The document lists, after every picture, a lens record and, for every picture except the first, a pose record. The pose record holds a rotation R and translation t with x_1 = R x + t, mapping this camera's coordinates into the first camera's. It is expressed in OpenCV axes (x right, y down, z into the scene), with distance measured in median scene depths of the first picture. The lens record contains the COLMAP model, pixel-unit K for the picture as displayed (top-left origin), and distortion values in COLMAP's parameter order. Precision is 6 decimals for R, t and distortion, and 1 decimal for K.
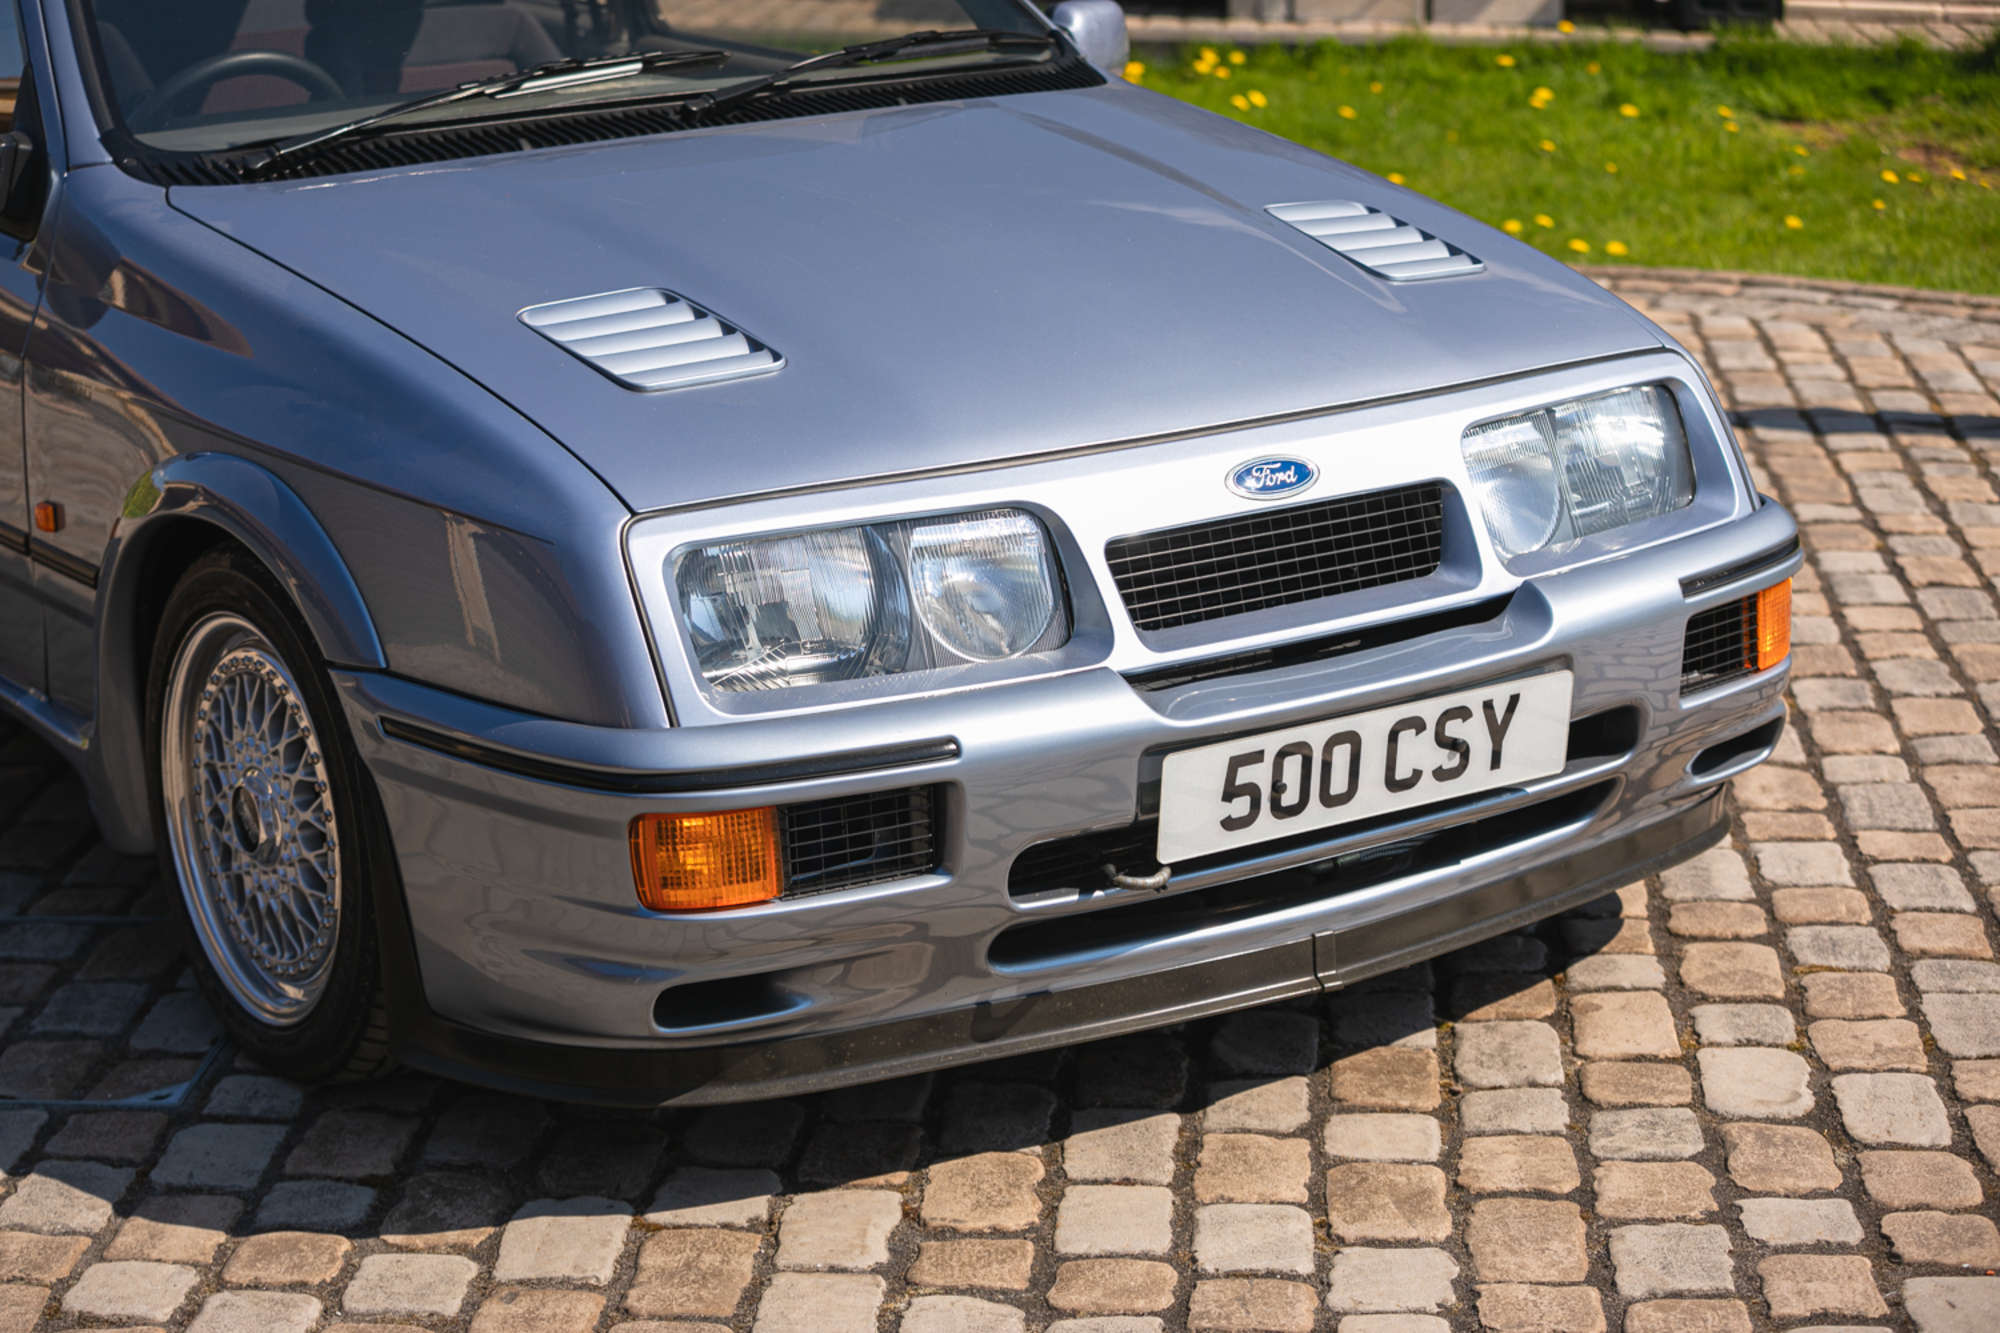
lens RADIAL K [[3927.0, 0, 990.0], [0, 3927.0, 677.9], [0, 0, 1]] dist [0.125588, 0.000000]
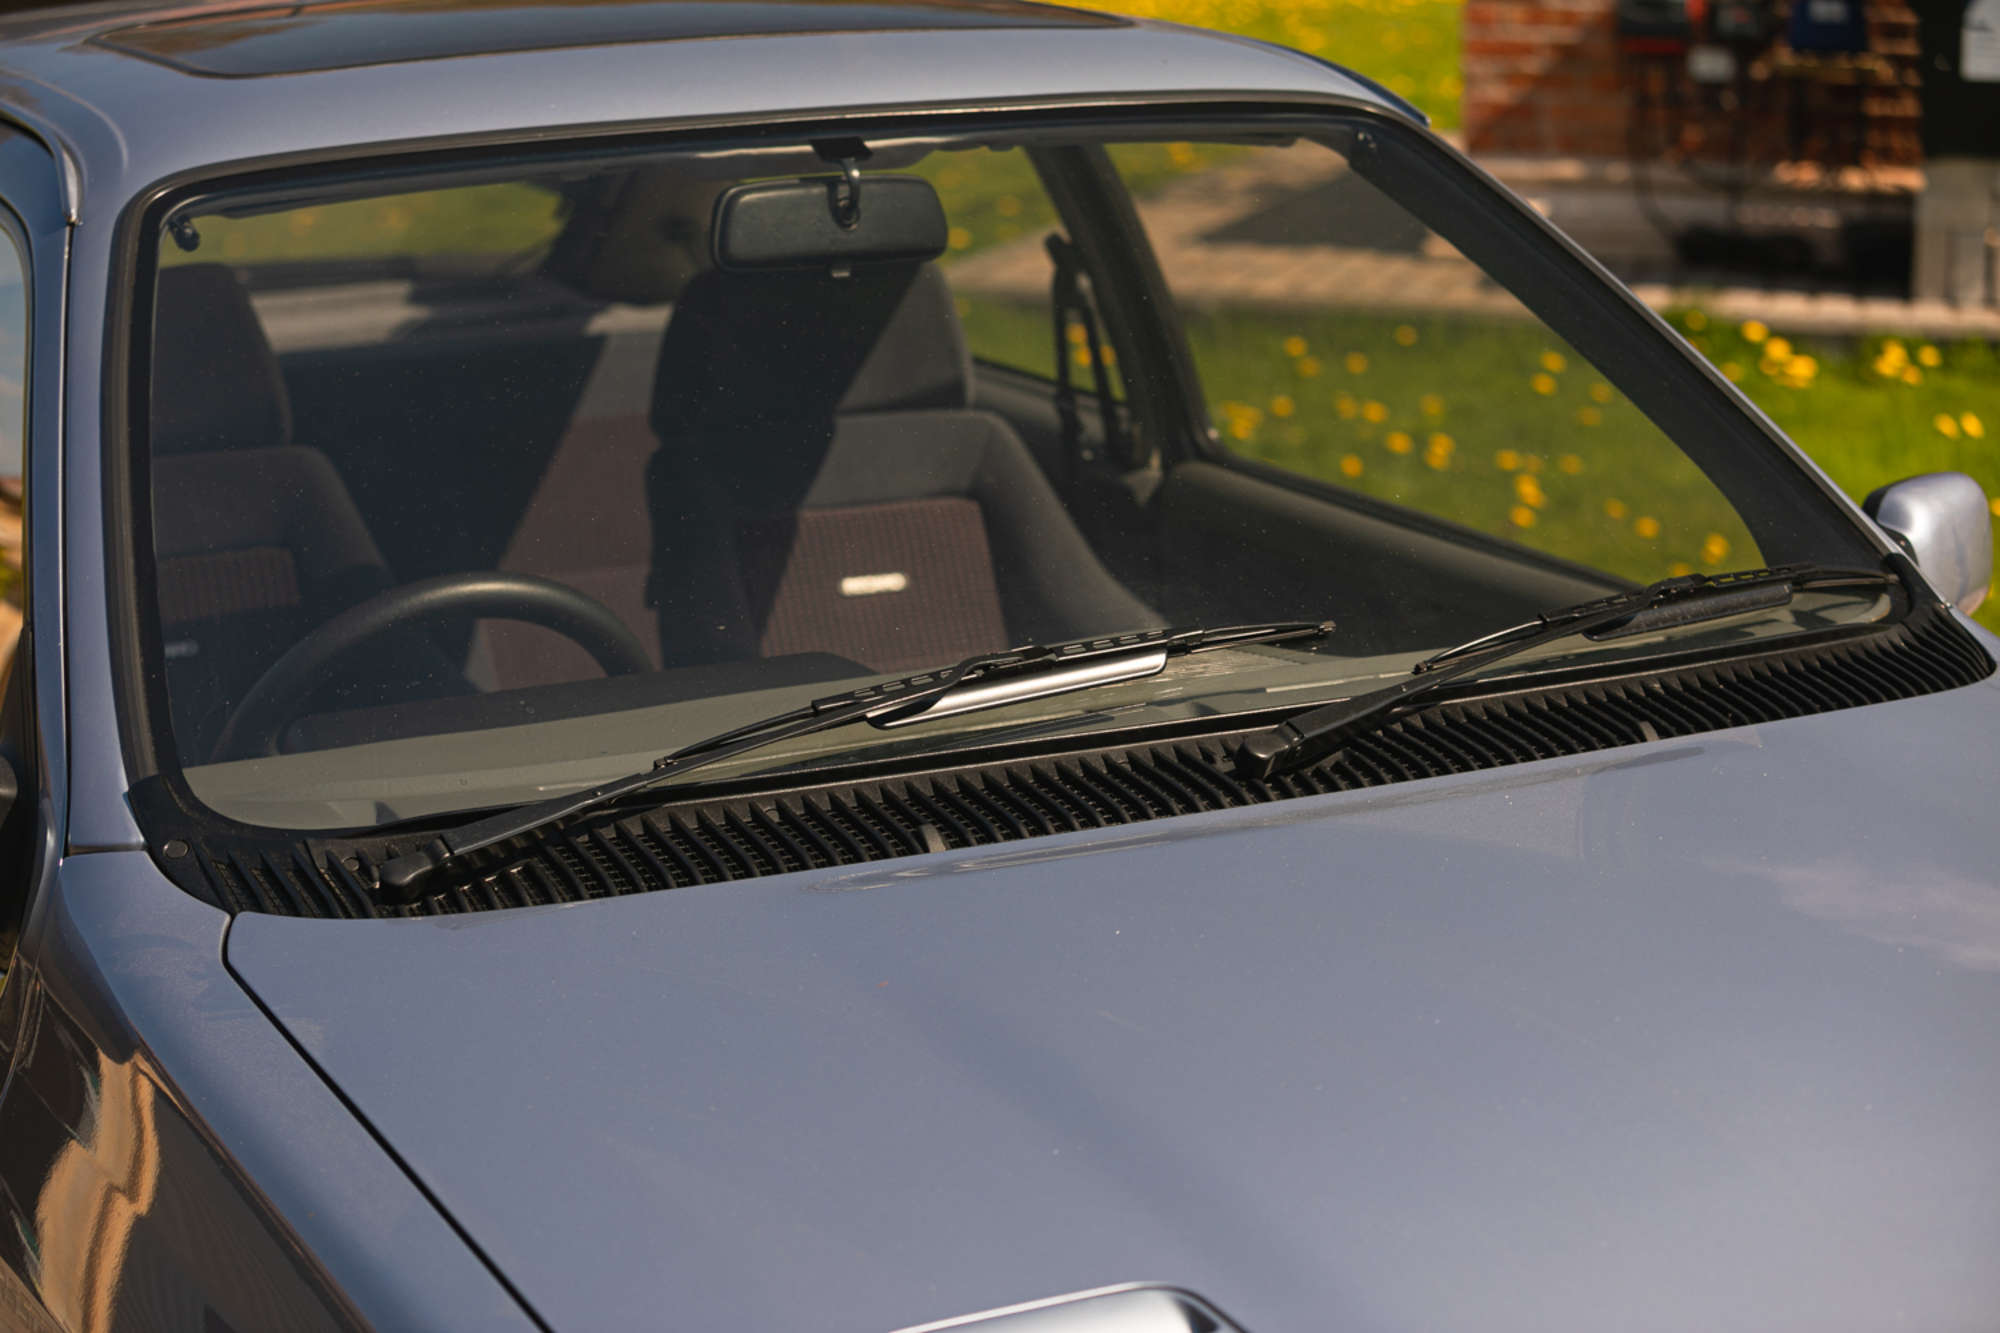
lens RADIAL K [[3927.0, 0, 1012.6], [0, 3927.0, 661.7], [0, 0, 1]] dist [0.125588, 0.000000]
pose [[0.990165, 0.066486, -0.123101, -0.040706], [-0.071260, 0.996851, -0.034791, -0.125442], [0.120400, 0.043221, 0.991784, 0.434219]]
